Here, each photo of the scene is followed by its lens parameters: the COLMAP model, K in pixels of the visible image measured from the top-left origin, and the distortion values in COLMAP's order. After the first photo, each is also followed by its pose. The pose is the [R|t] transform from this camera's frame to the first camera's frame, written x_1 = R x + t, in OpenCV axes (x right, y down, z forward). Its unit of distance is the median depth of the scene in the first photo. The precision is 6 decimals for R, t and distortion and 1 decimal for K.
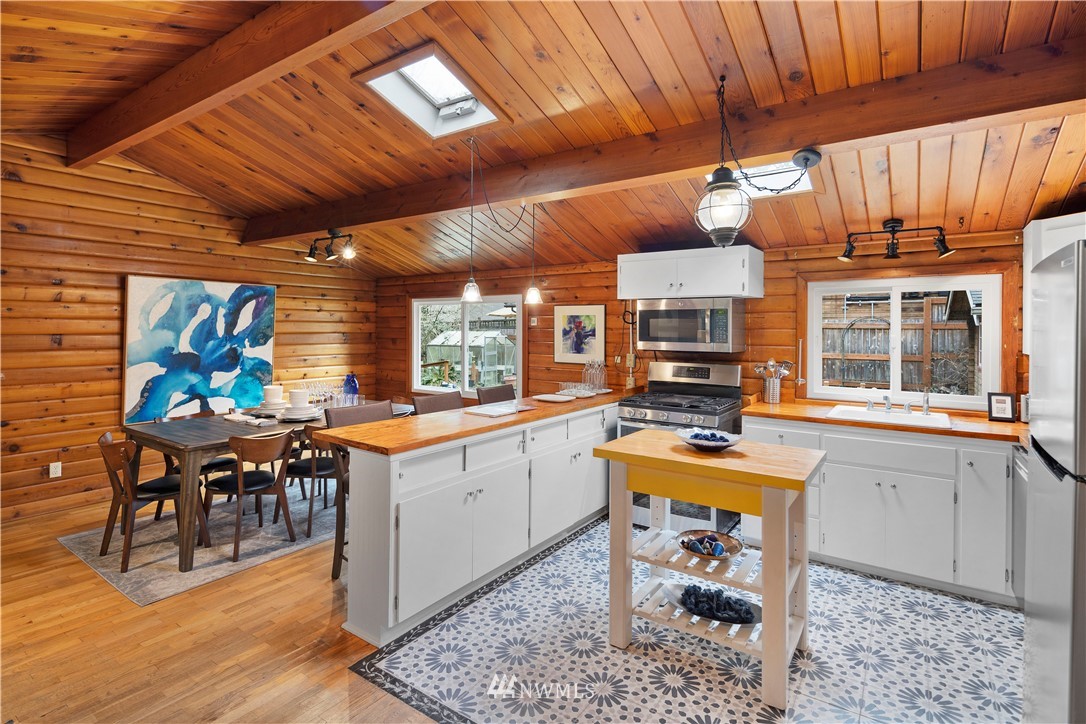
lens RADIAL K [[531.2, 0, 545.9], [0, 531.2, 330.2], [0, 0, 1]] dist [0.005686, -0.004428]
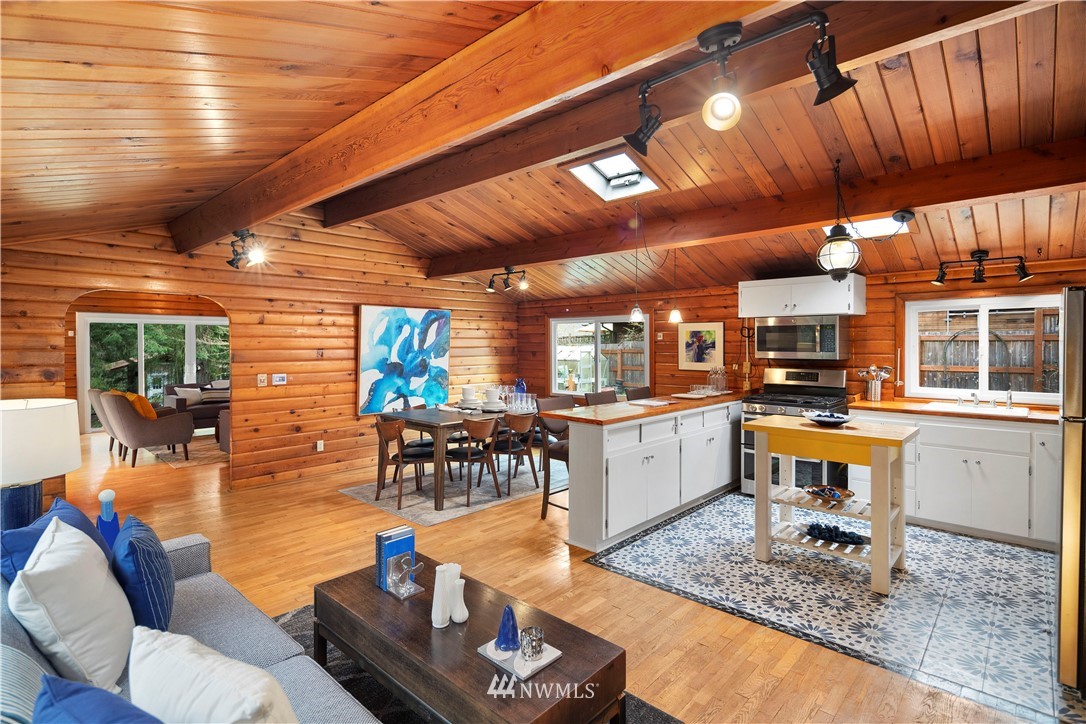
lens RADIAL K [[531.2, 0, 544.3], [0, 531.2, 349.8], [0, 0, 1]] dist [0.005686, -0.004428]
pose [[0.990002, -0.006152, -0.140921, -0.163014], [0.007209, 0.999950, 0.006993, 0.005697], [0.140871, -0.007939, 0.989996, -0.341285]]
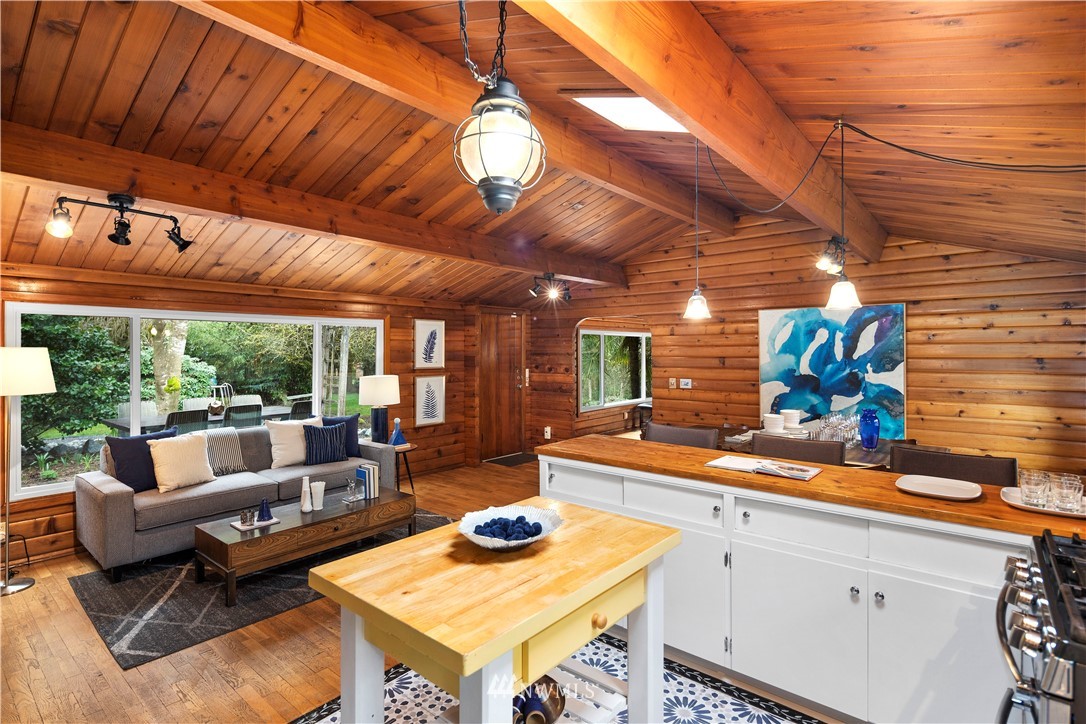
lens RADIAL K [[531.2, 0, 531.9], [0, 531.2, 354.5], [0, 0, 1]] dist [0.005686, -0.004428]
pose [[-0.101955, -0.000455, -0.994789, 0.619964], [-0.000899, 1.000000, -0.000365, 0.002151], [0.994789, 0.000857, -0.101955, 0.735966]]
